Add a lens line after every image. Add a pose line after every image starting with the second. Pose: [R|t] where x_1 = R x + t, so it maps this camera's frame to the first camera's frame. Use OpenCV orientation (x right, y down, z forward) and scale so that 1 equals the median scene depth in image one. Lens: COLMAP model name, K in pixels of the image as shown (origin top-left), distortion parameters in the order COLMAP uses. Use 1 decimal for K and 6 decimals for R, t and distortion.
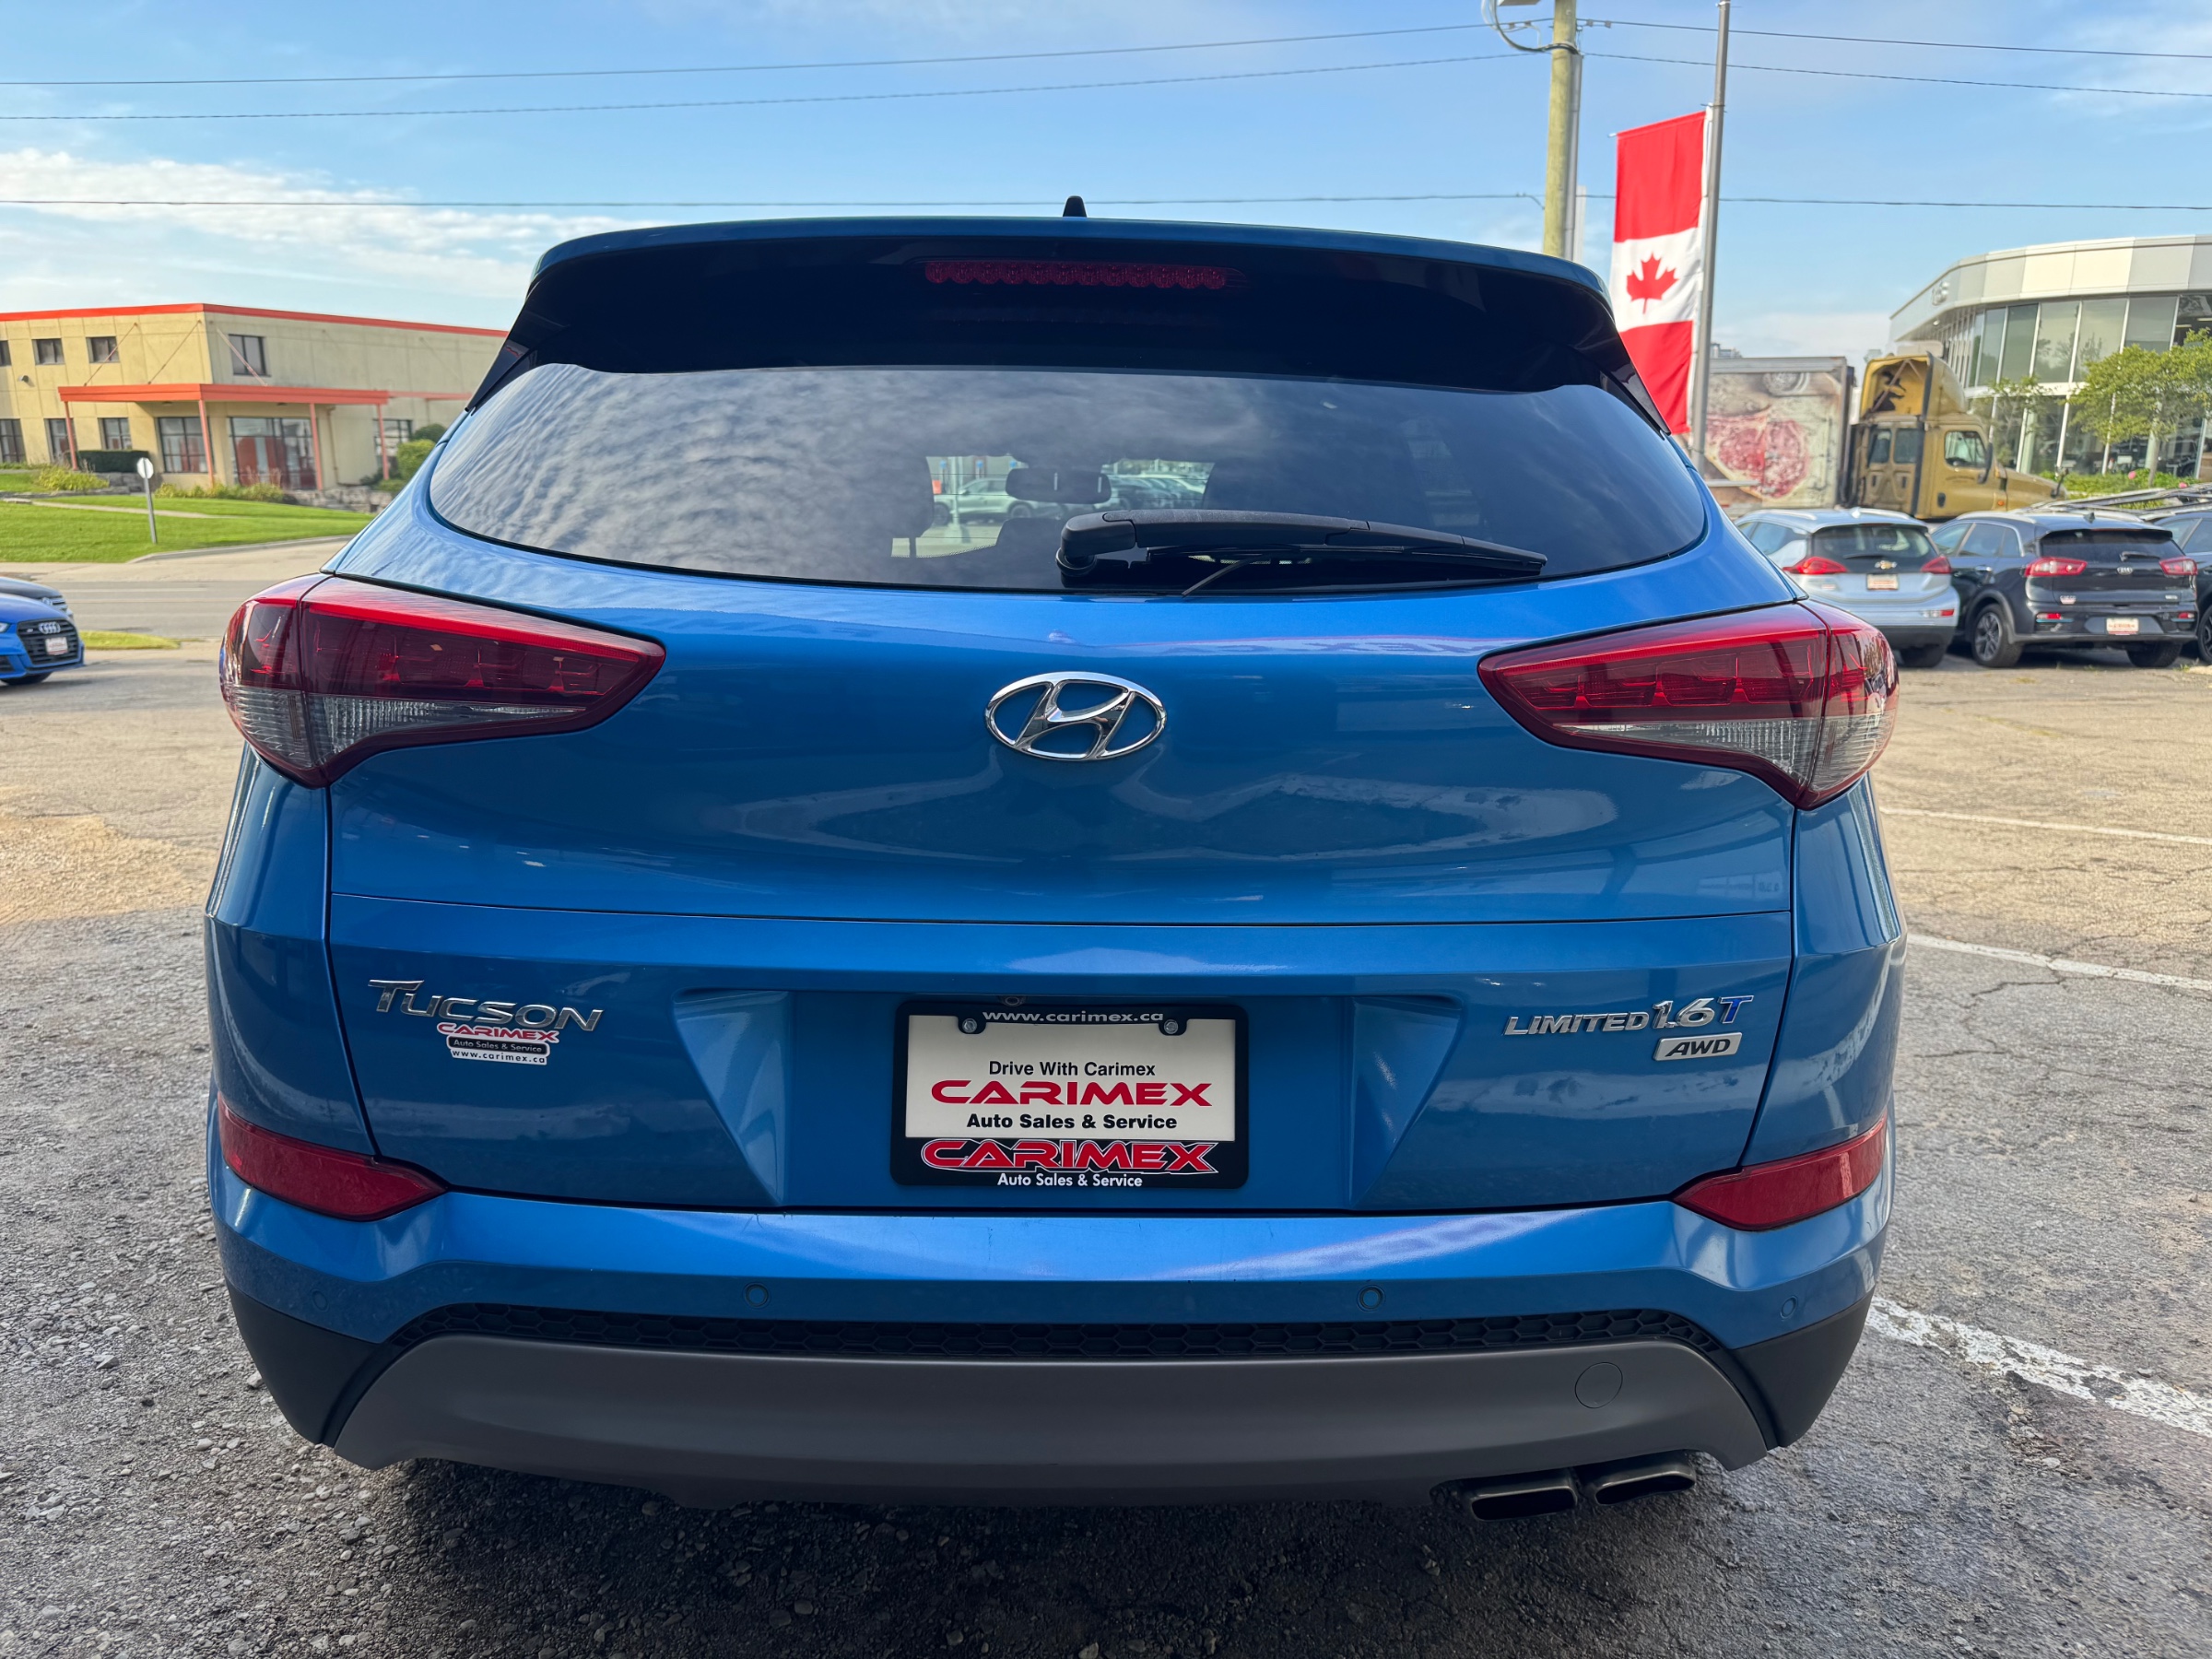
lens RADIAL K [[1573.0, 0, 1065.7], [0, 1573.0, 823.6], [0, 0, 1]] dist [0.010071, -0.009206]
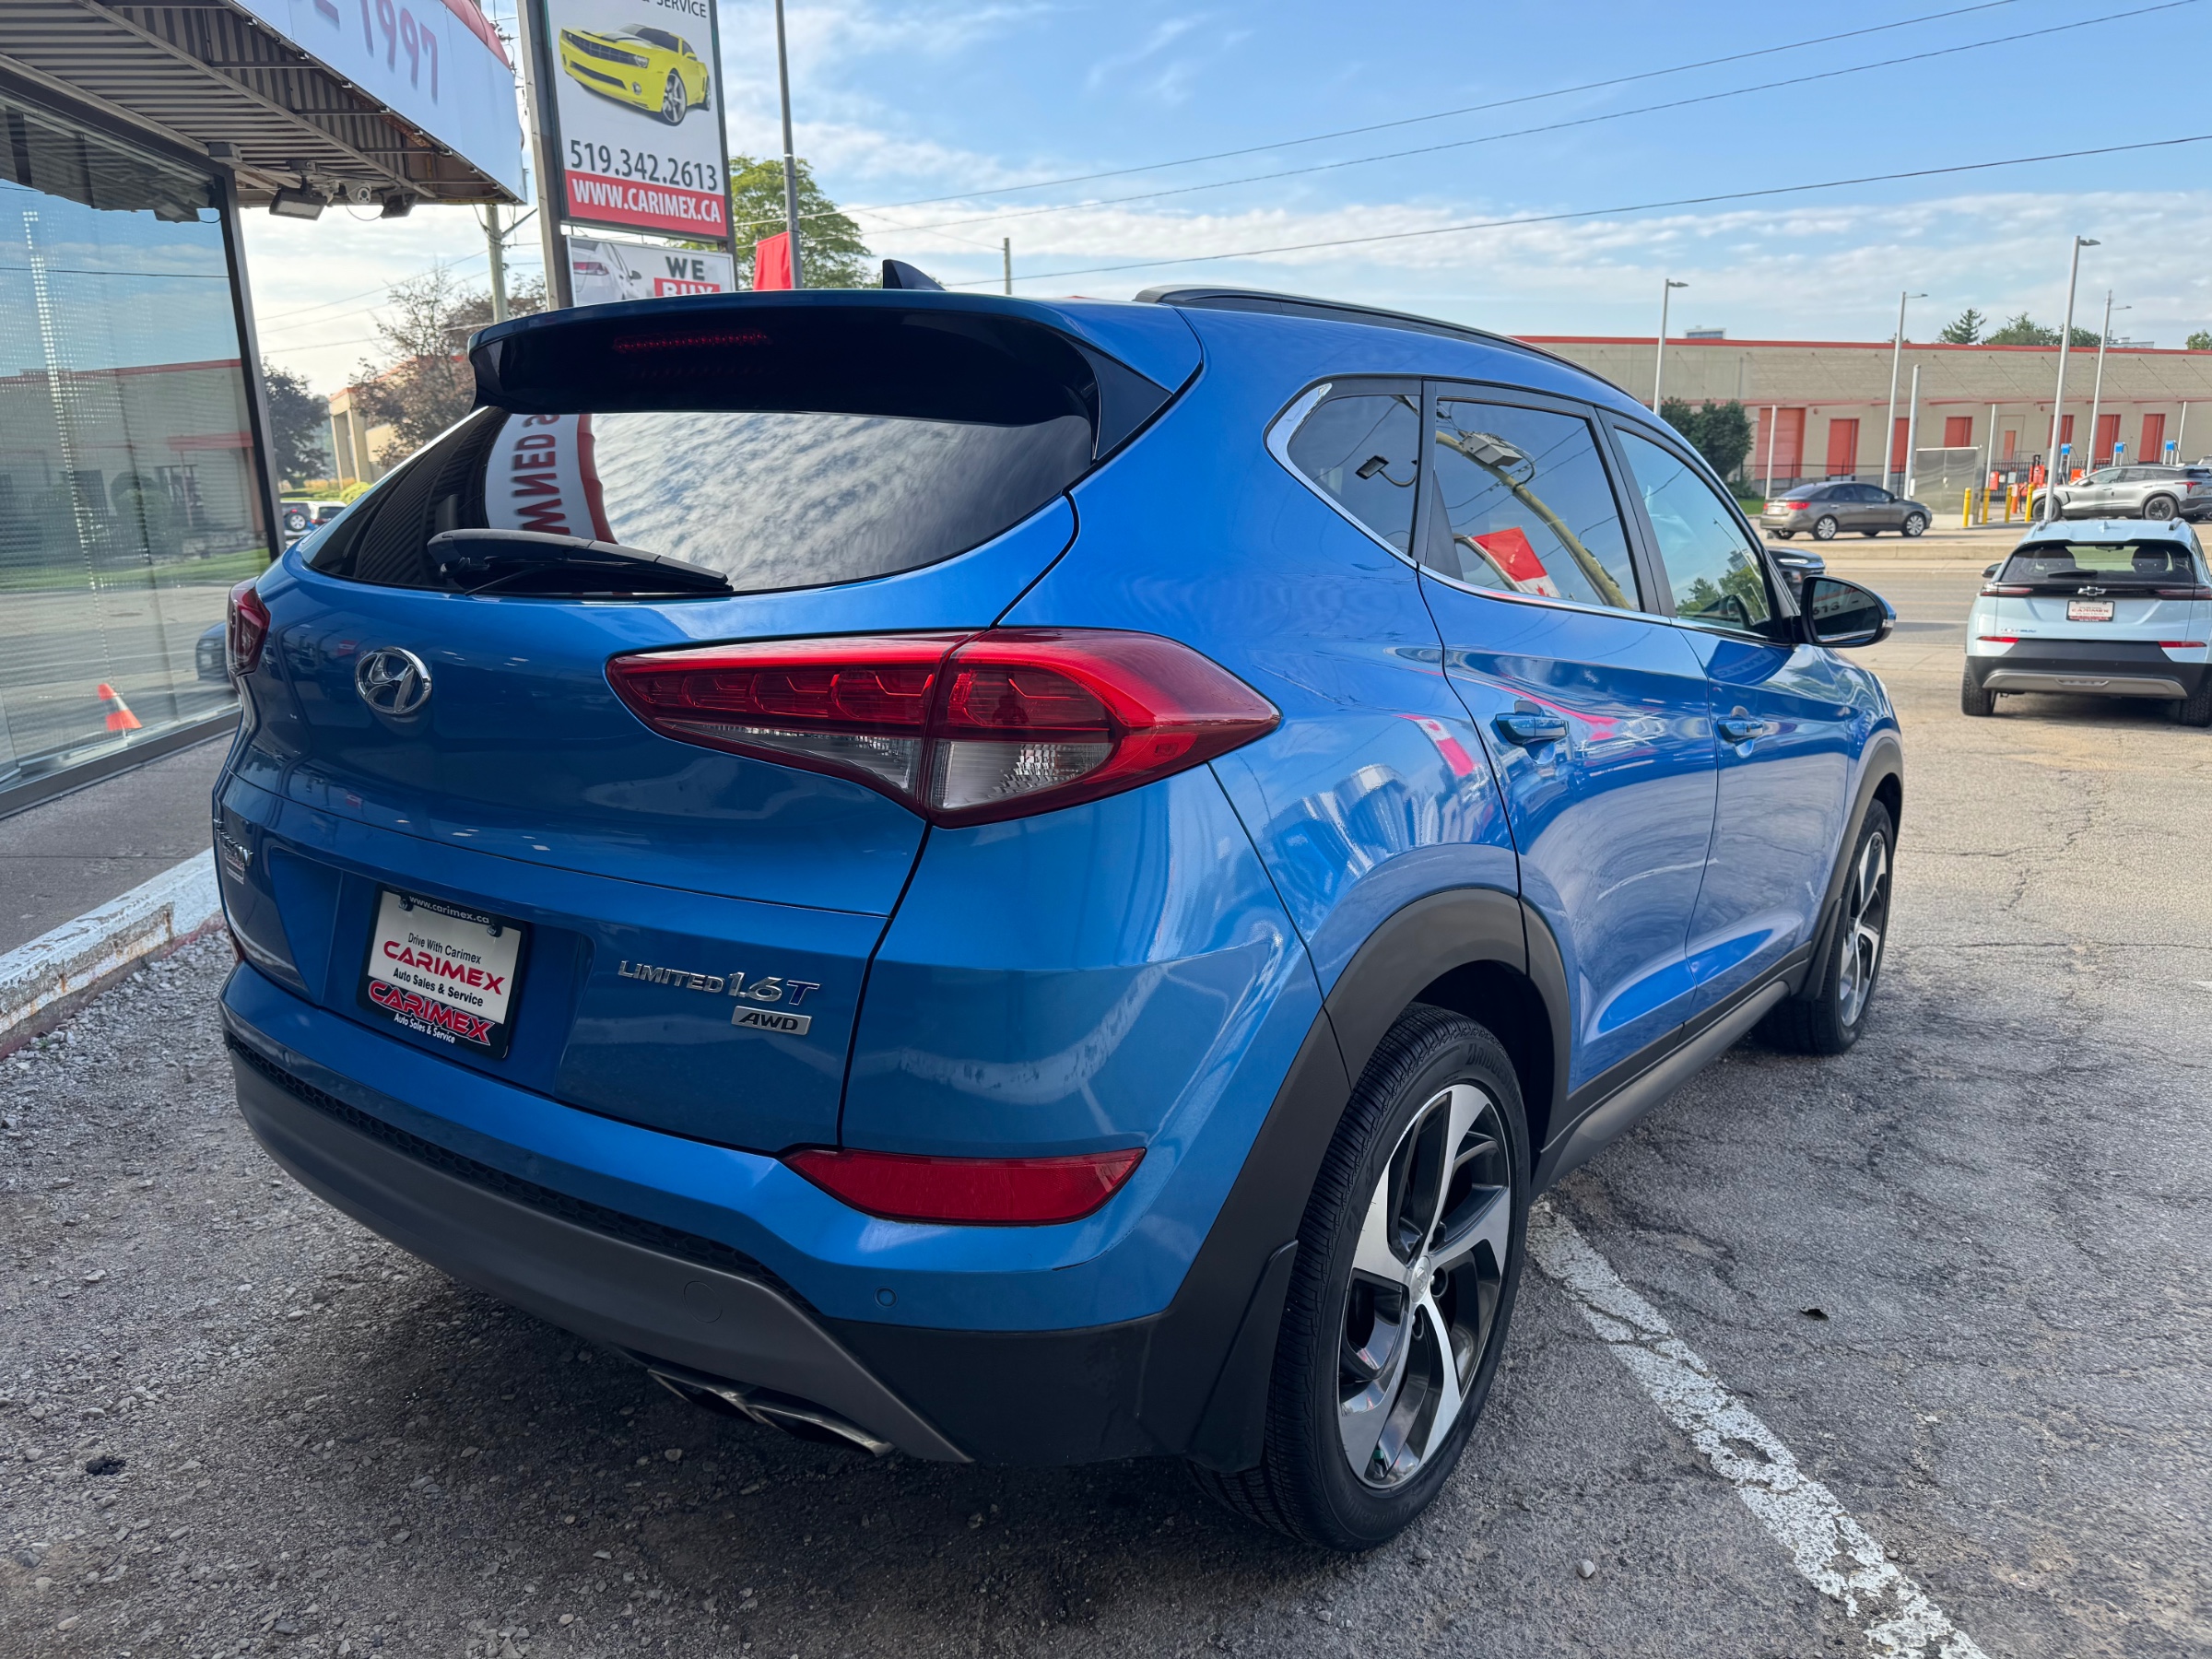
lens RADIAL K [[1573.0, 0, 1073.5], [0, 1573.0, 826.3], [0, 0, 1]] dist [0.010071, -0.009206]
pose [[0.791580, 0.115430, -0.600064, 1.226727], [-0.116909, 0.992465, 0.036691, -0.059612], [0.599777, 0.041109, 0.799110, 0.244655]]
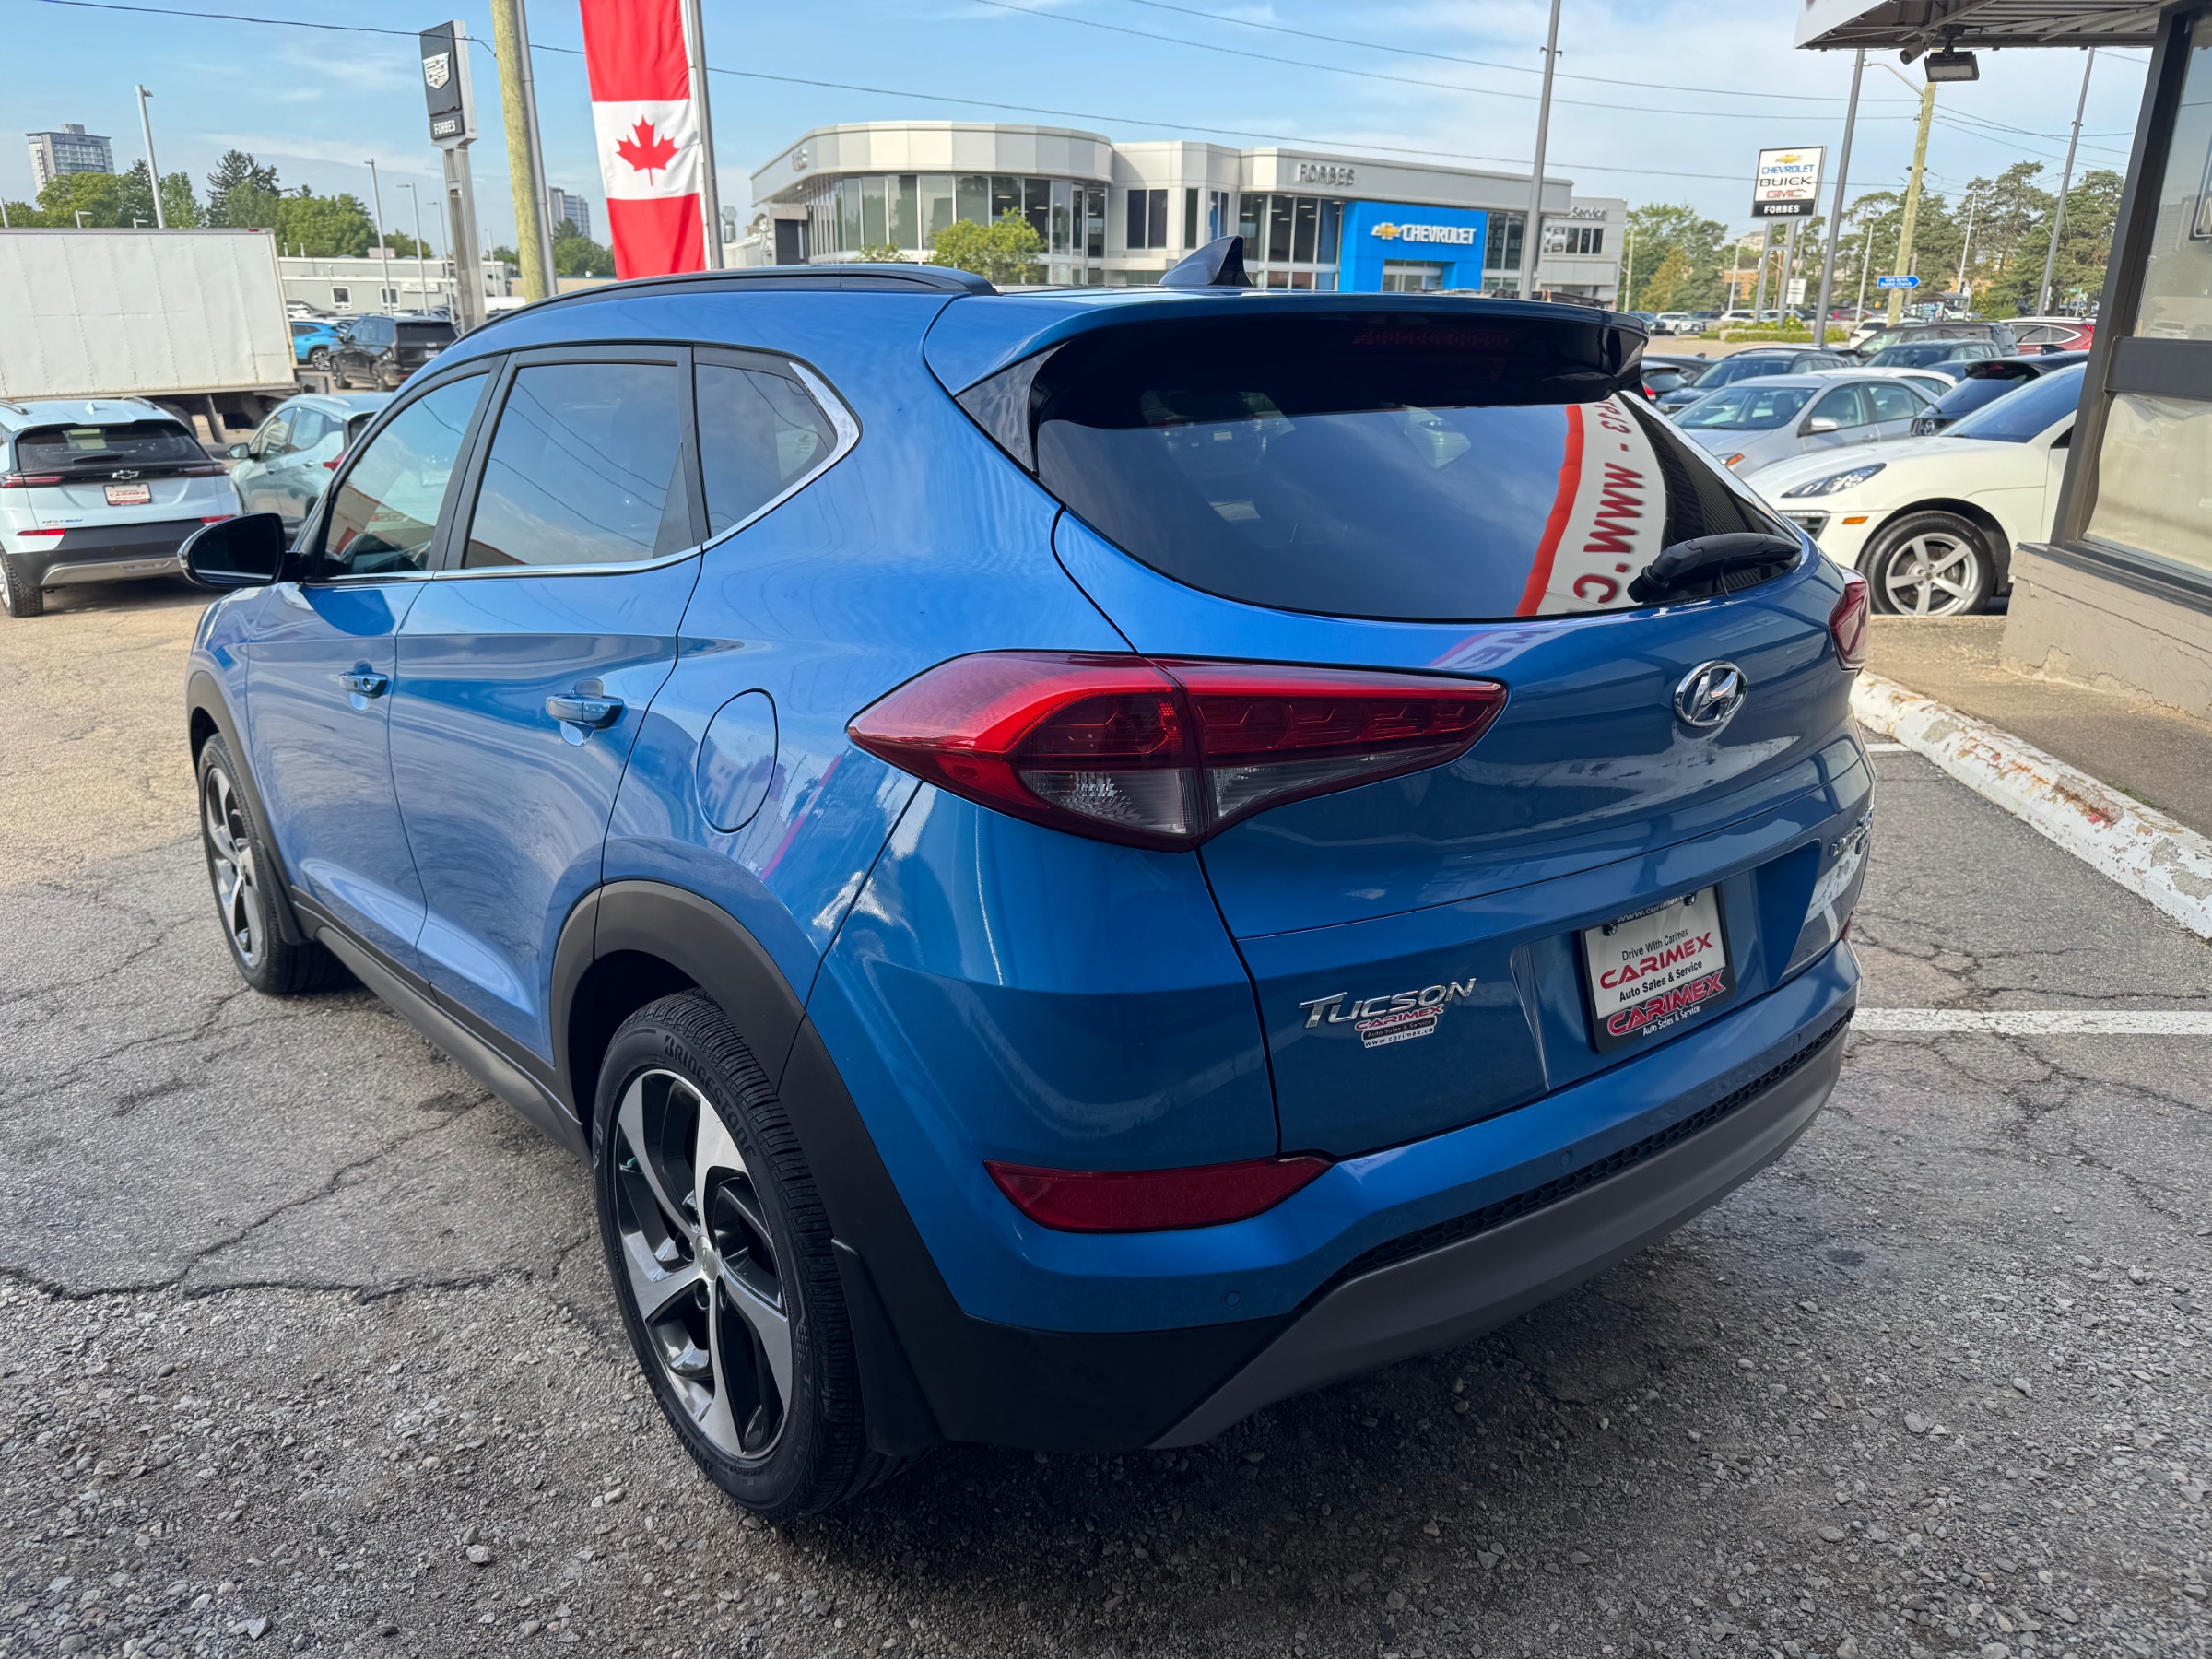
lens RADIAL K [[1573.0, 0, 1106.0], [0, 1573.0, 840.5], [0, 0, 1]] dist [0.010071, -0.009206]
pose [[0.791608, -0.184159, 0.582616, -1.204996], [0.128750, 0.982365, 0.135580, -0.193819], [-0.597310, -0.032315, 0.801359, 0.159903]]
